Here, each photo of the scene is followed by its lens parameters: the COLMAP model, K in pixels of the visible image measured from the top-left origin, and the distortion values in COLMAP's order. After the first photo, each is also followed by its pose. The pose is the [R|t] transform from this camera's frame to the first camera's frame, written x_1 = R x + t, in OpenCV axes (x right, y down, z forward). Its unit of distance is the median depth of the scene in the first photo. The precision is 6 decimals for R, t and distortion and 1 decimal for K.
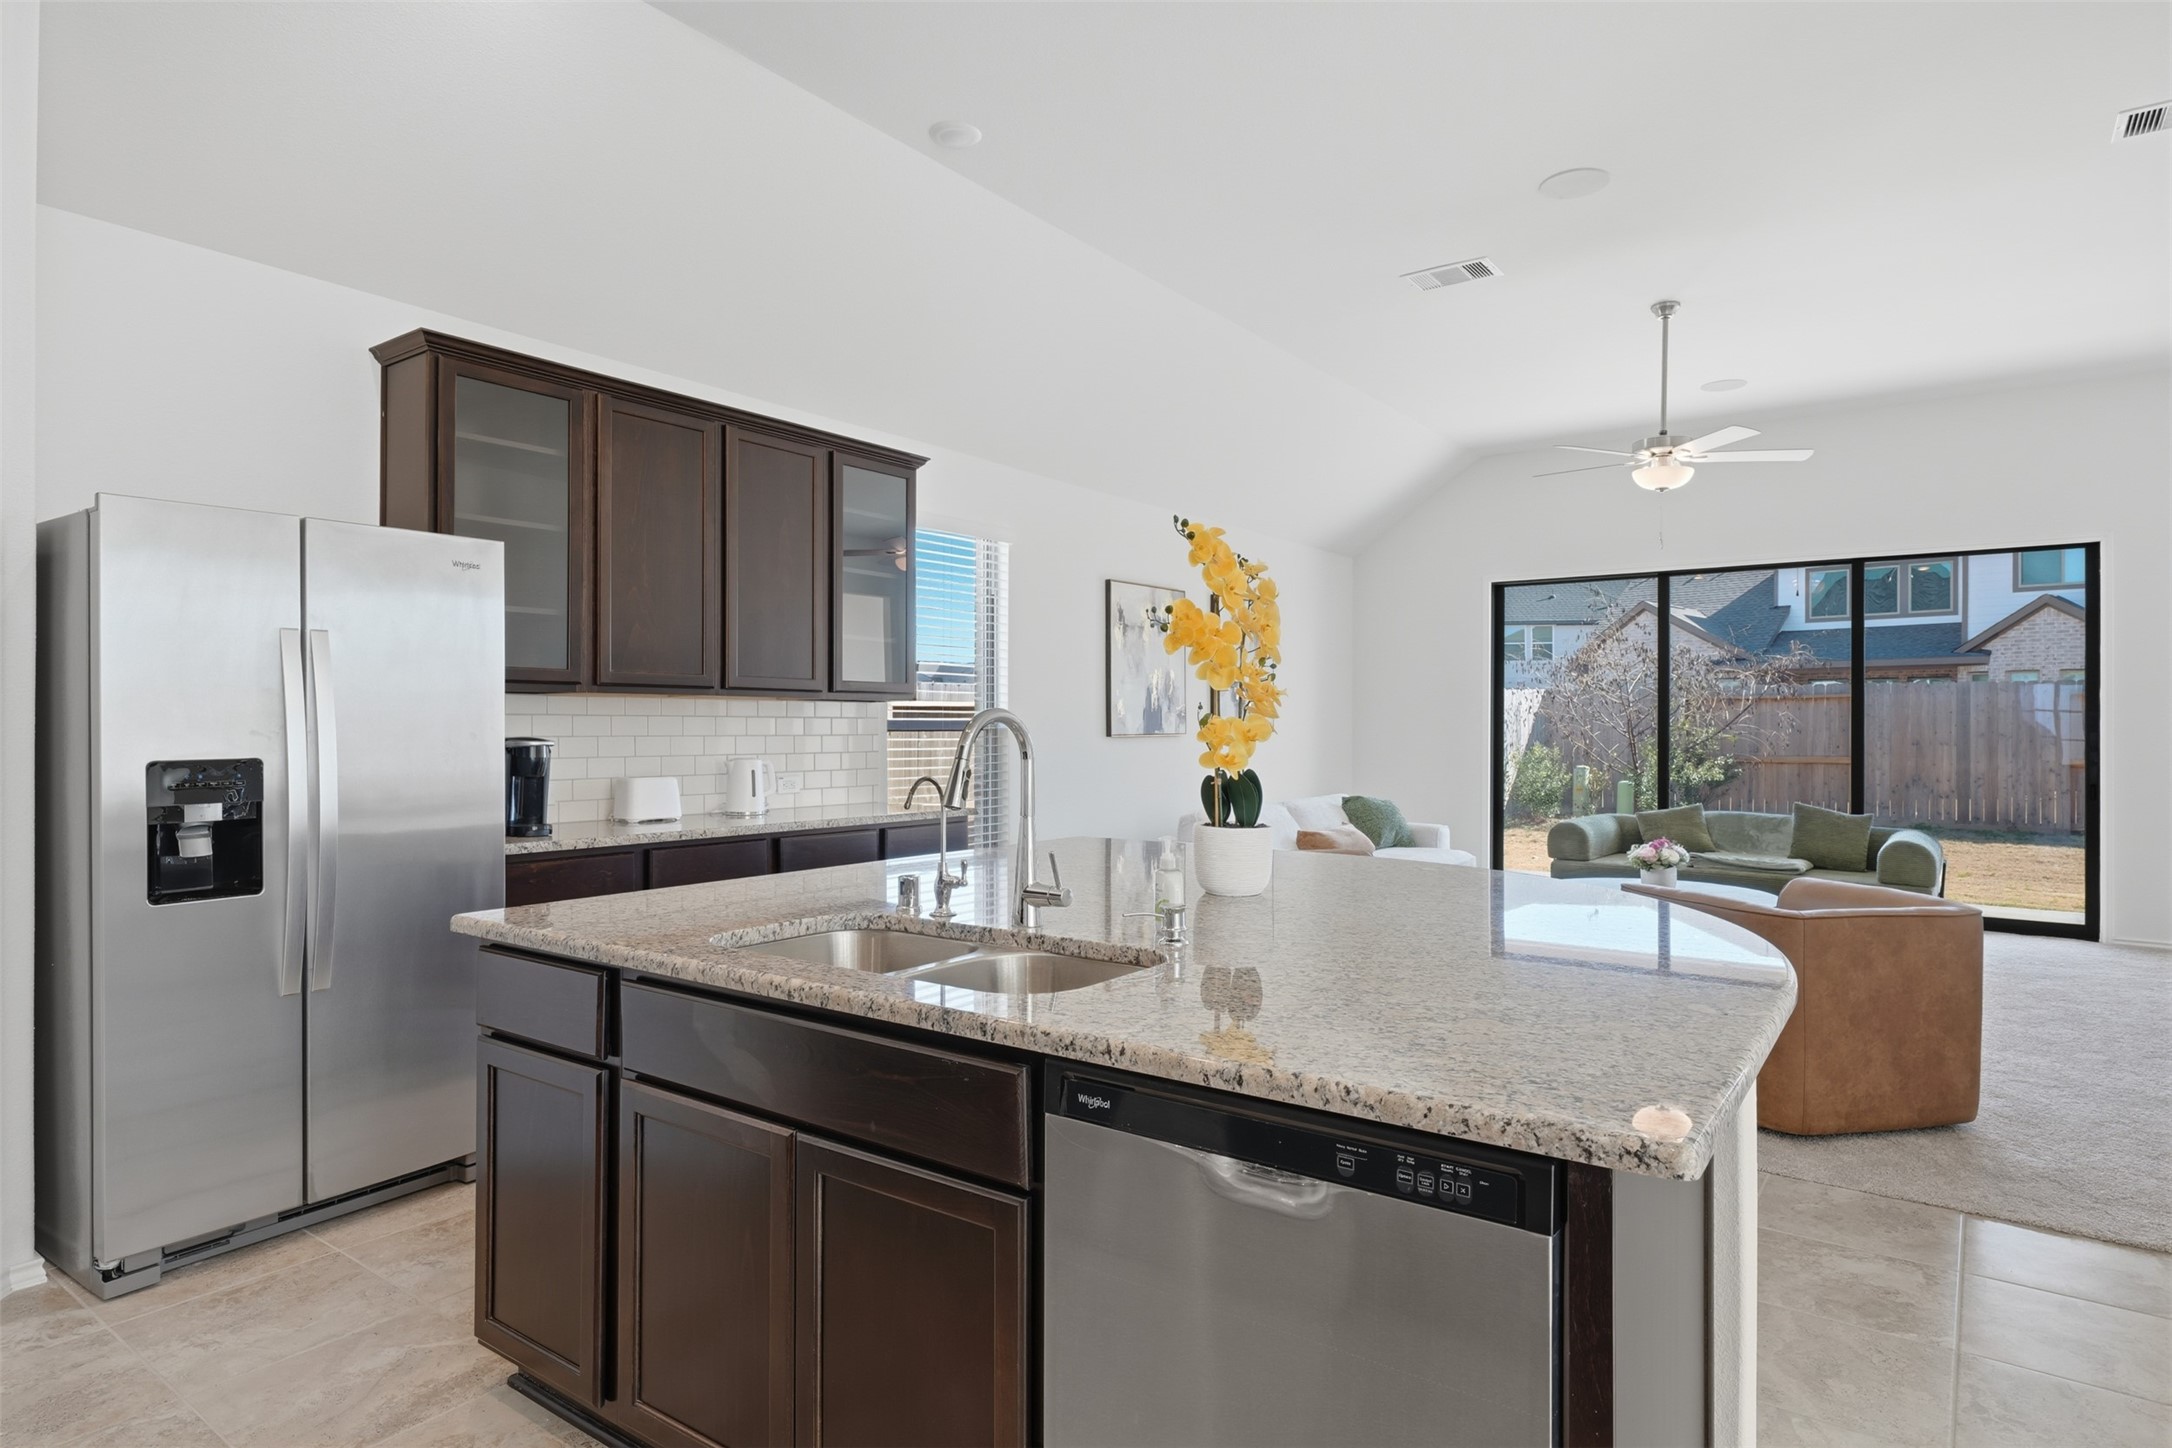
lens RADIAL K [[1213.2, 0, 1090.7], [0, 1213.2, 723.7], [0, 0, 1]] dist [-0.001046, 0.004240]
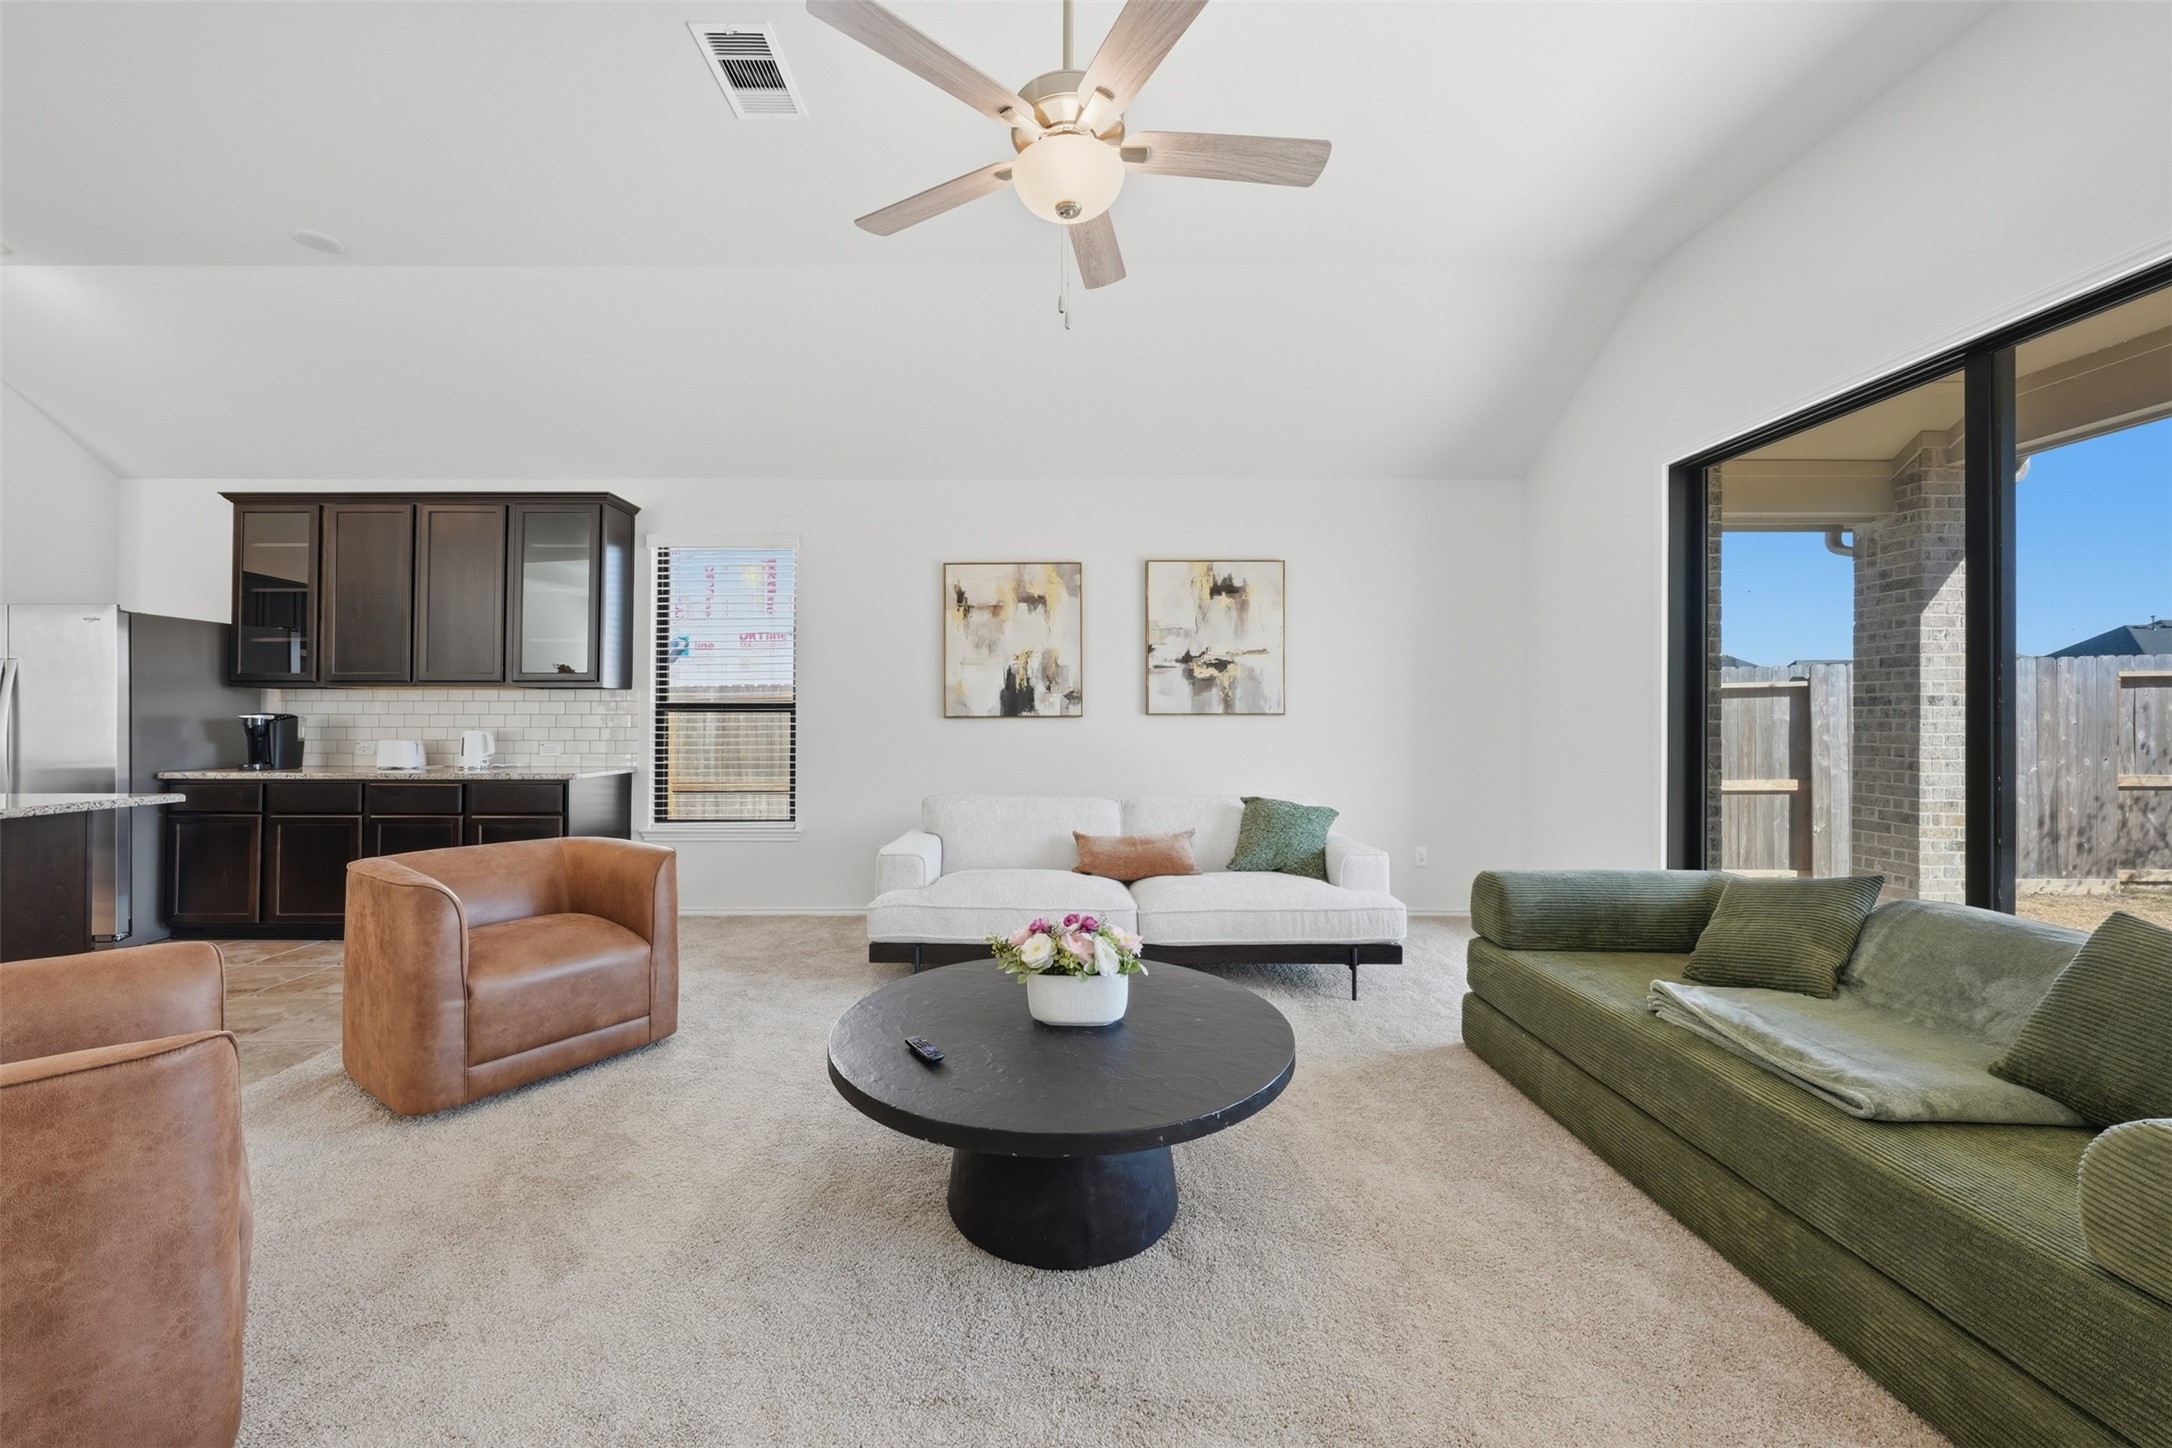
lens RADIAL K [[810.1, 0, 1081.8], [0, 810.1, 704.3], [0, 0, 1]] dist [0.008052, -0.000042]
pose [[0.587833, -0.015398, -0.808836, 1.028871], [0.001819, 0.999841, -0.017712, 0.018811], [0.808981, 0.008940, 0.587767, 1.124242]]
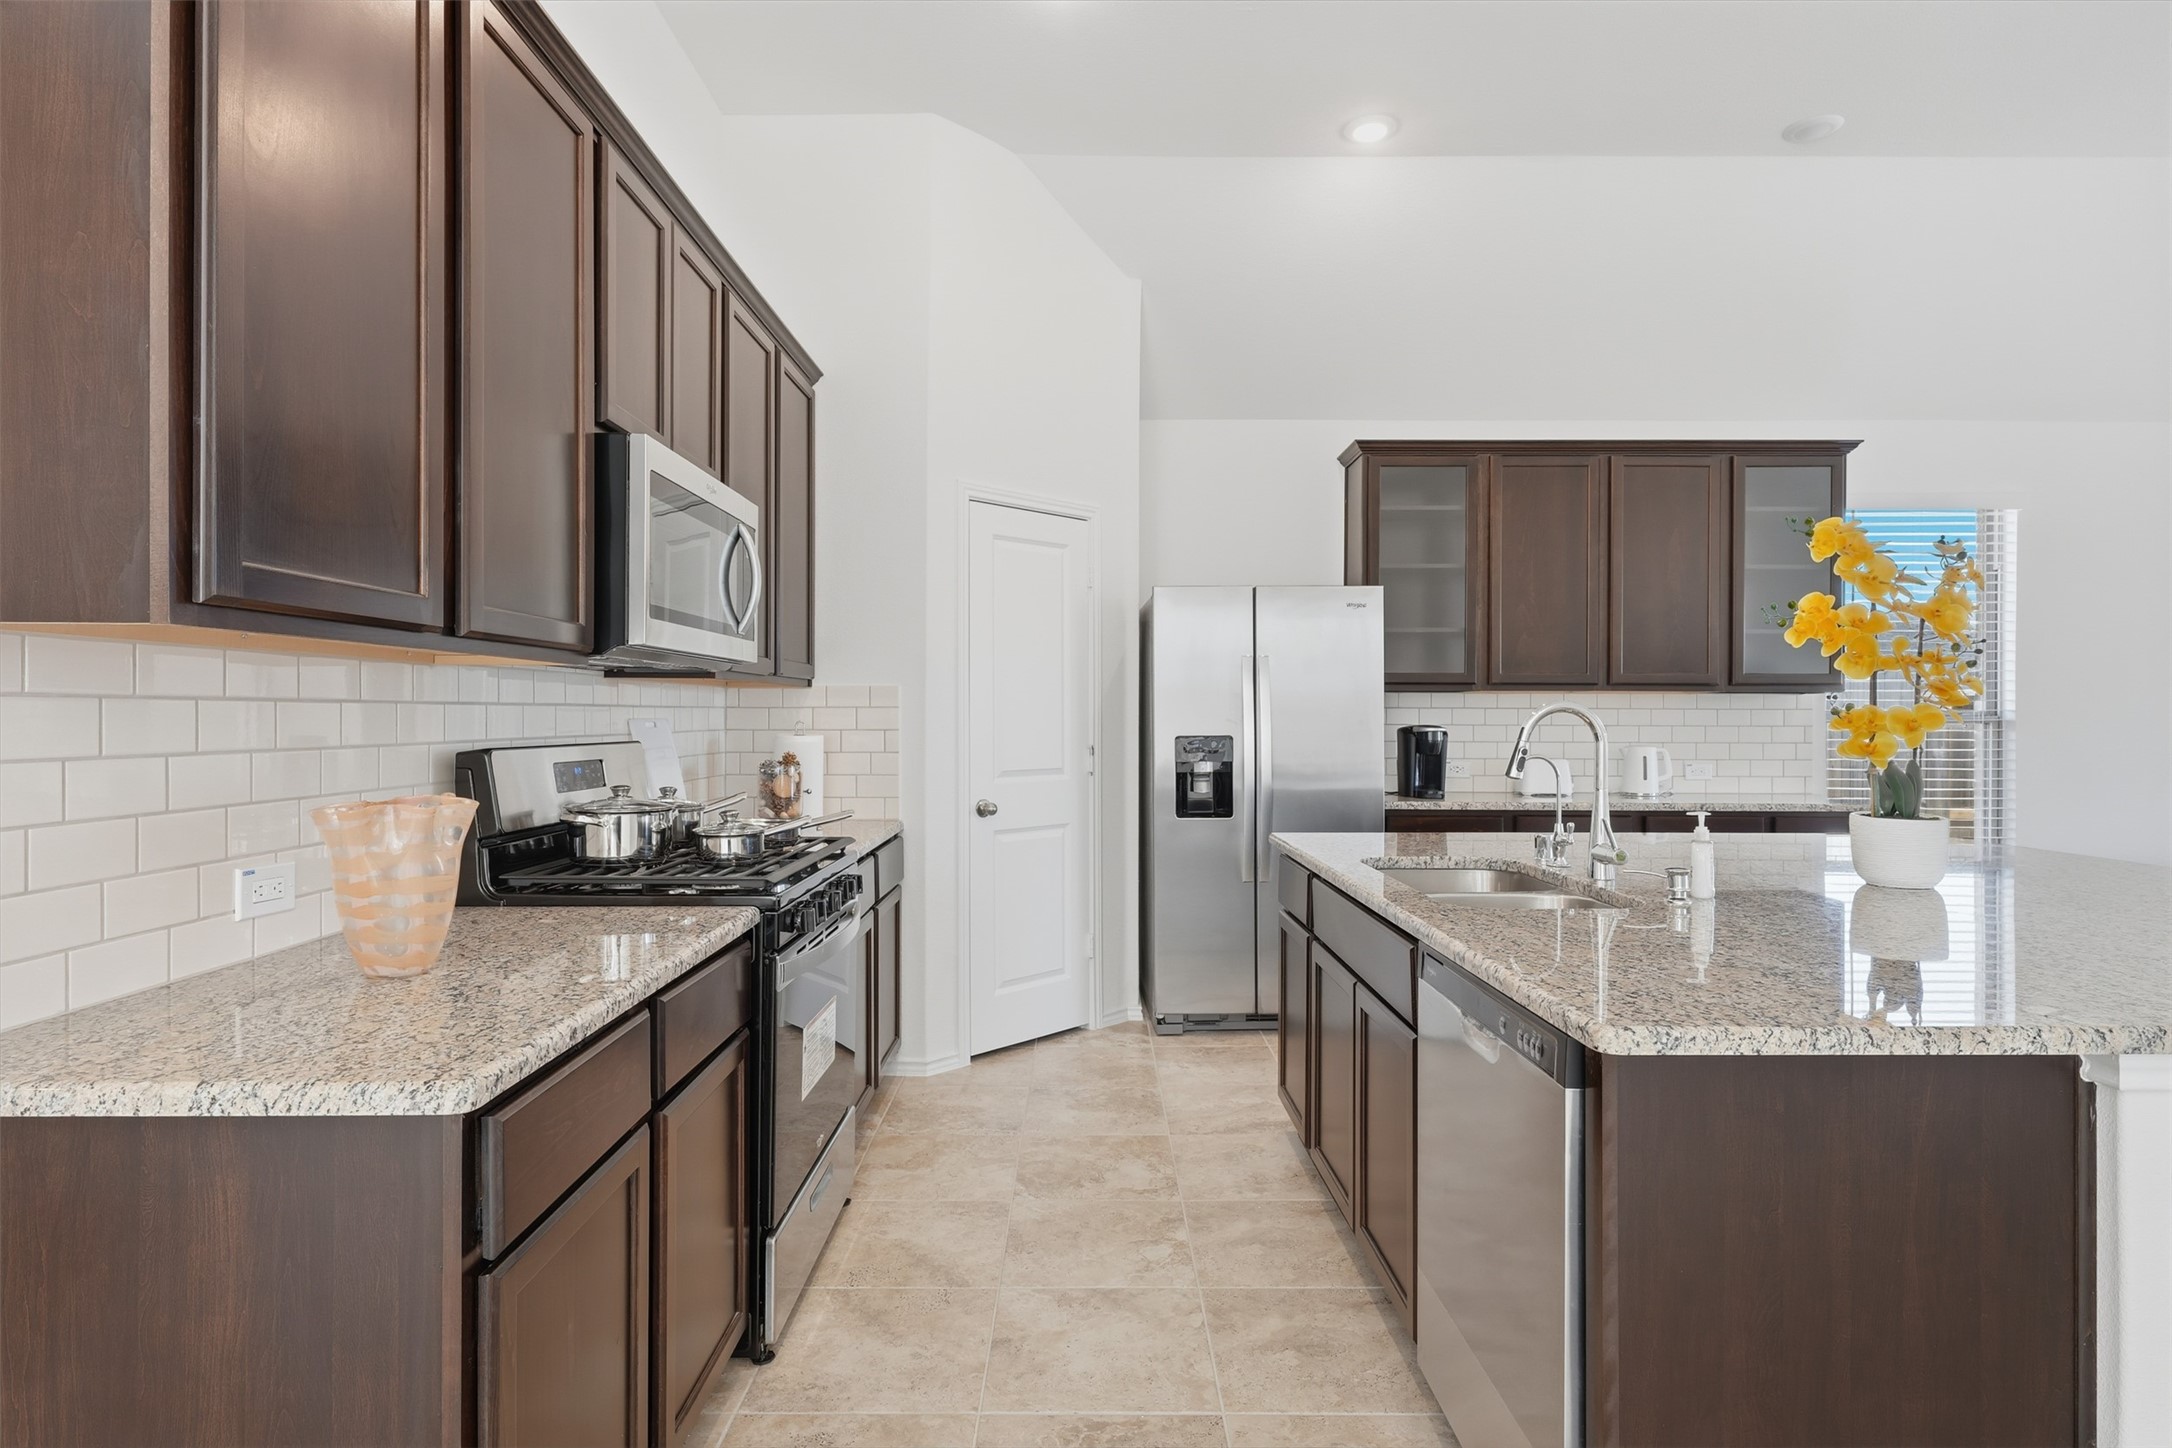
lens RADIAL K [[1121.7, 0, 1063.8], [0, 1121.7, 731.1], [0, 0, 1]] dist [-0.008050, -0.000405]
pose [[0.579014, 0.010605, -0.815249, 0.280380], [-0.000658, 0.999921, 0.012540, 0.002546], [0.815318, -0.006724, 0.578975, -0.043856]]
